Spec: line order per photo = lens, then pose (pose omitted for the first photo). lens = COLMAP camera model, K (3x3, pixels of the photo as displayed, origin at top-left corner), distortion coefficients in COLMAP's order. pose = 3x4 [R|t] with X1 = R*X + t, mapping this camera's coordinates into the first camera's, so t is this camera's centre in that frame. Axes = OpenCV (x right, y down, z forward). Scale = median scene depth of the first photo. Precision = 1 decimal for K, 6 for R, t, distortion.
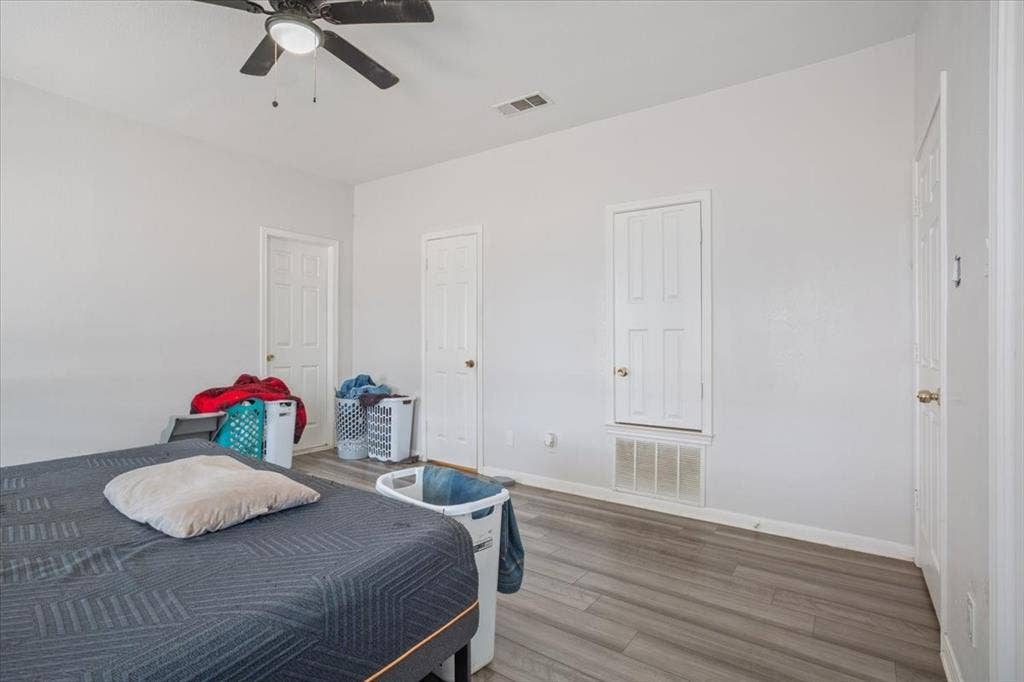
lens RADIAL K [[495.8, 0, 511.9], [0, 495.8, 339.3], [0, 0, 1]] dist [-0.001600, -0.000034]
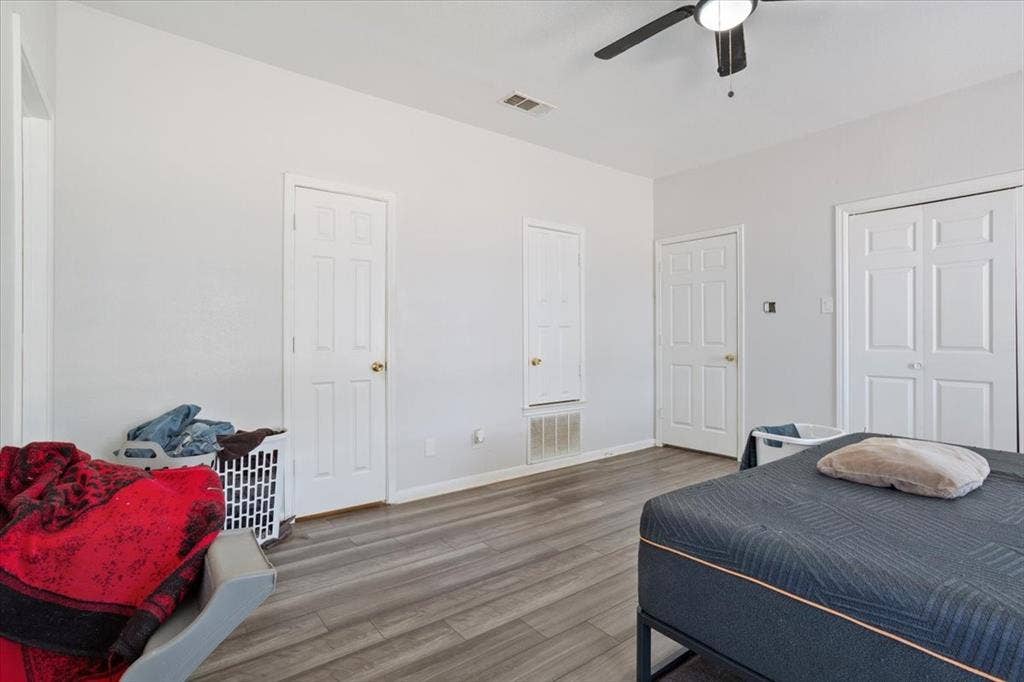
lens RADIAL K [[495.8, 0, 511.9], [0, 495.8, 334.4], [0, 0, 1]] dist [-0.001600, -0.000034]
pose [[0.318266, -0.006052, 0.947982, -0.917830], [0.007725, 0.999963, 0.003790, -0.003525], [-0.947970, 0.006117, 0.318301, 0.680814]]
